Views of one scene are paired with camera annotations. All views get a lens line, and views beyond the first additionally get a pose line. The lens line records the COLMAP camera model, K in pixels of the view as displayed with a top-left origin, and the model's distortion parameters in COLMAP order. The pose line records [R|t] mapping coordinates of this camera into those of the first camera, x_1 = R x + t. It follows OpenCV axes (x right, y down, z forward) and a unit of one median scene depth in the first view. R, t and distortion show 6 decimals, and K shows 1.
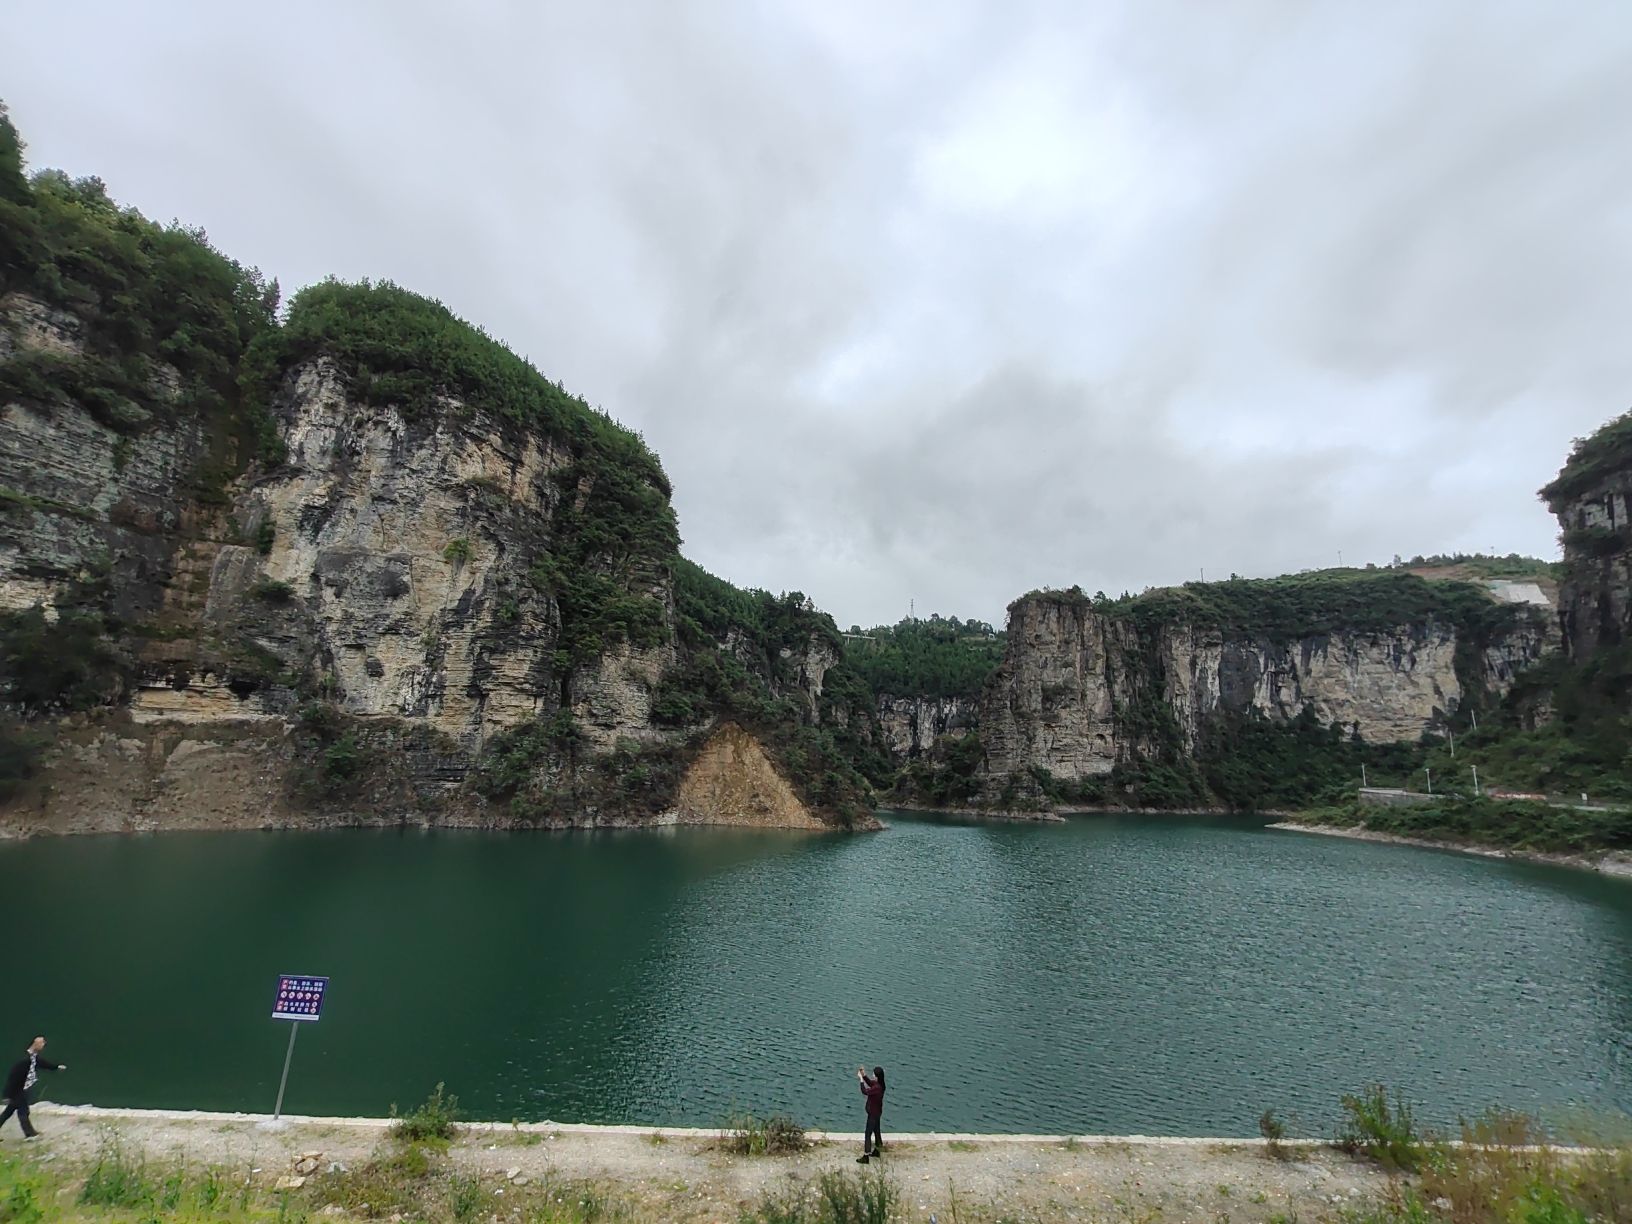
lens RADIAL K [[766.0, 0, 826.5], [0, 766.0, 604.6], [0, 0, 1]] dist [-0.000848, 0.003898]
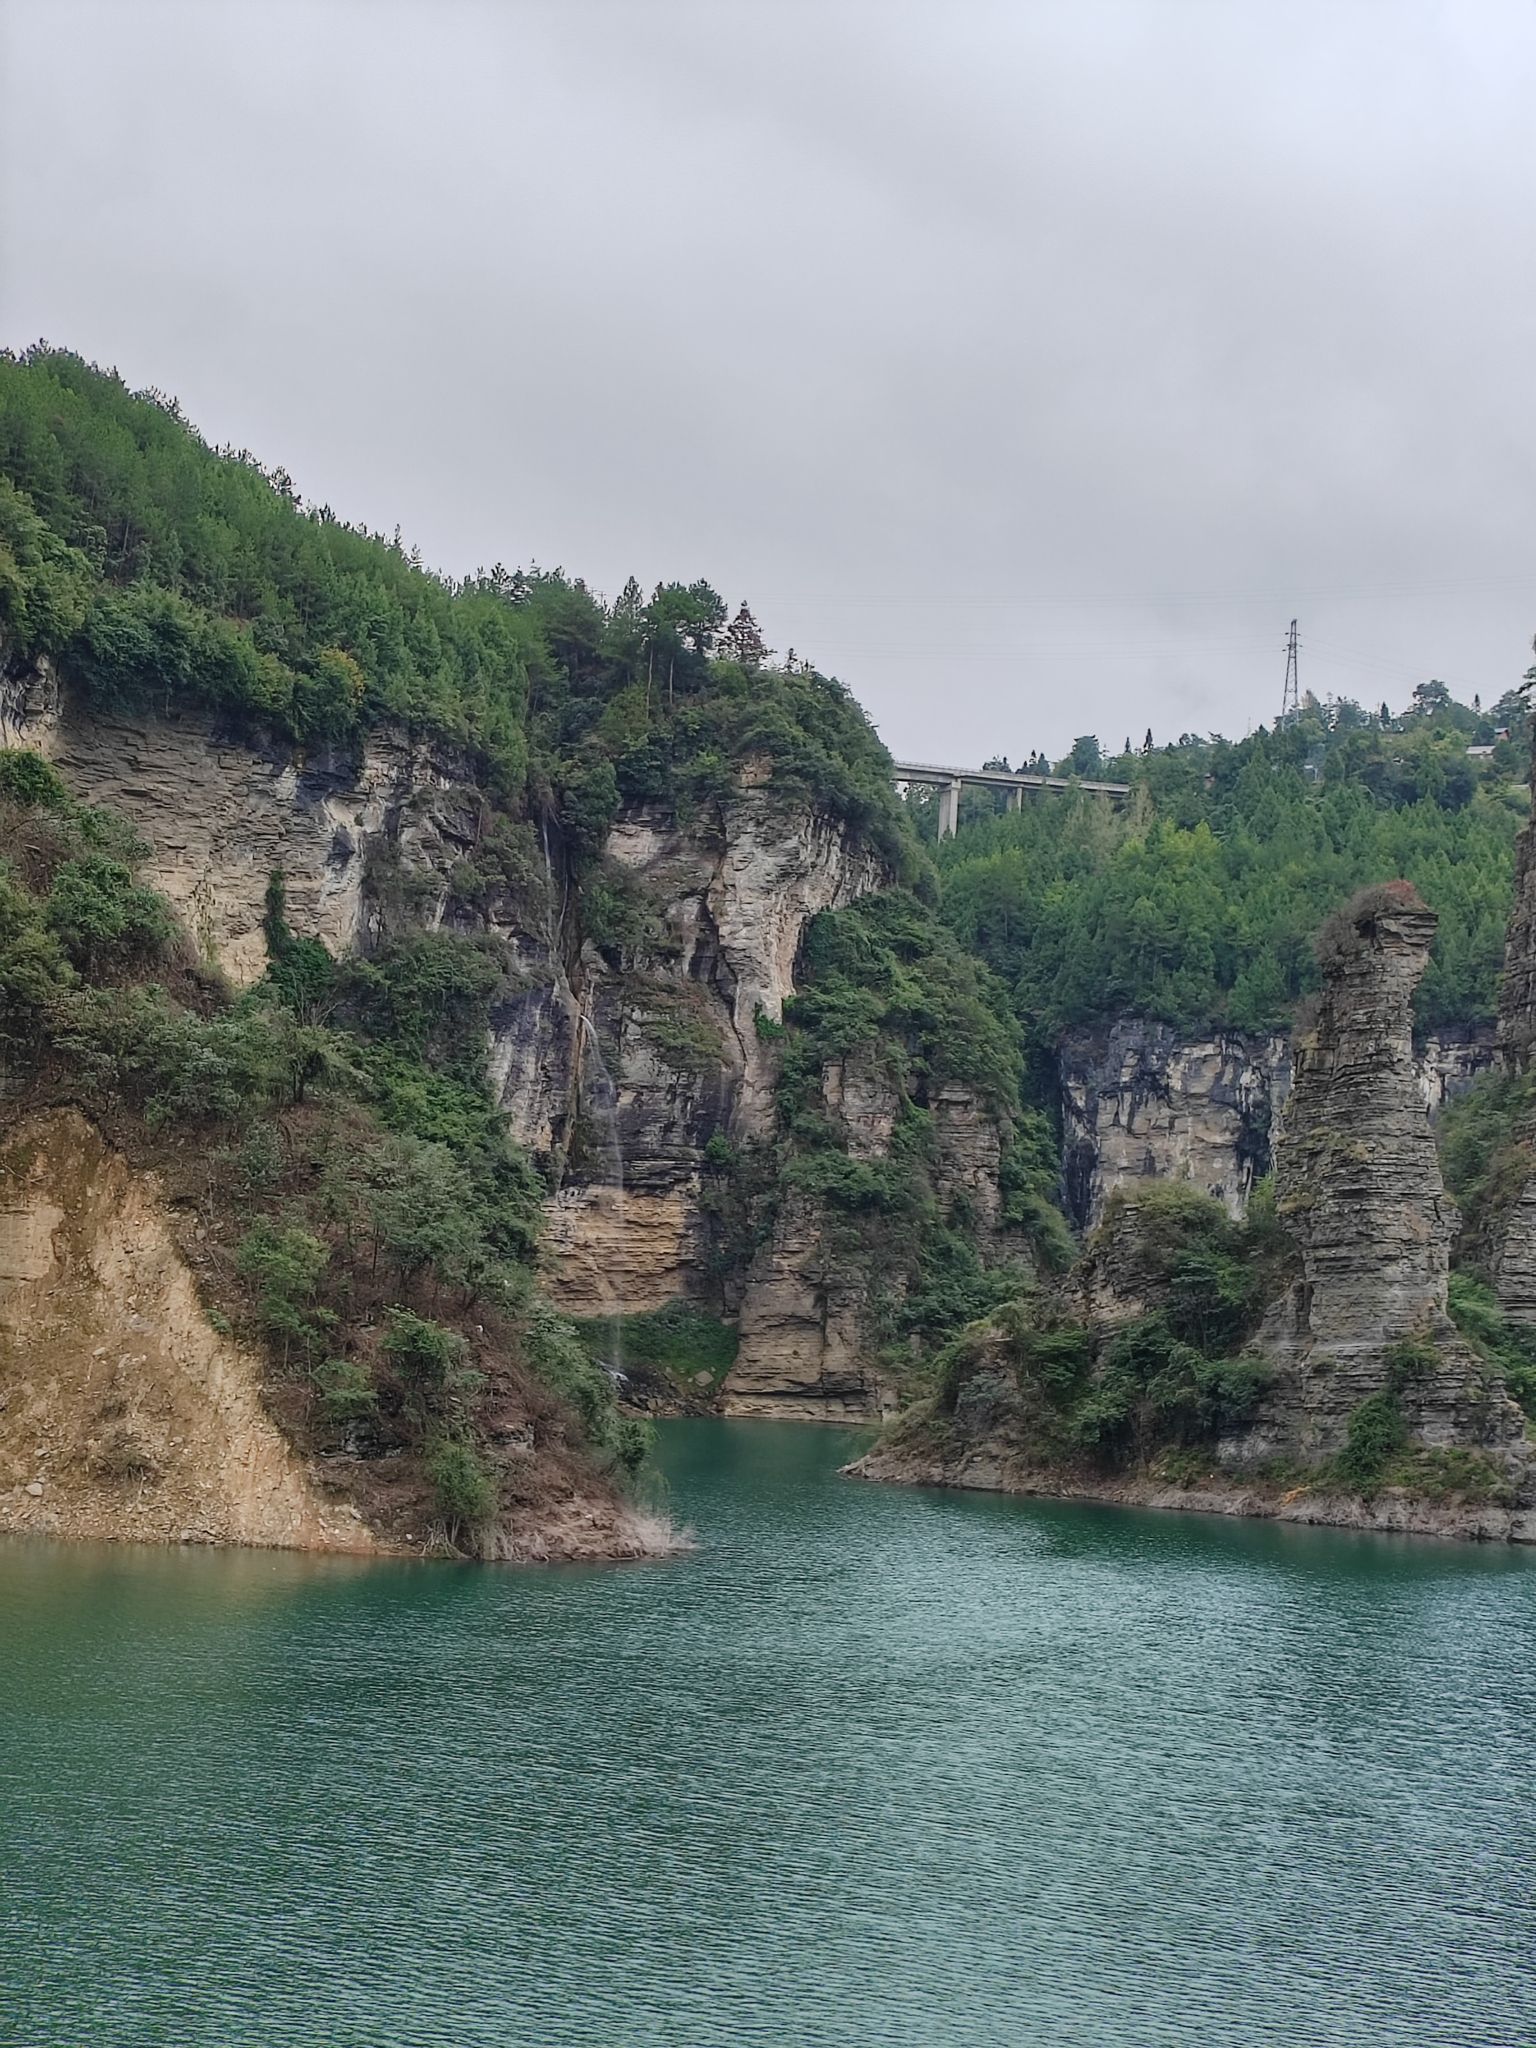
lens RADIAL K [[3181.2, 0, 767.2], [0, 3181.2, 1034.3], [0, 0, 1]] dist [0.111005, 0.000000]
pose [[0.995808, 0.004088, -0.091372, 0.210244], [0.006643, 0.993129, 0.116840, 0.016463], [0.091222, -0.116957, 0.988939, 0.041845]]
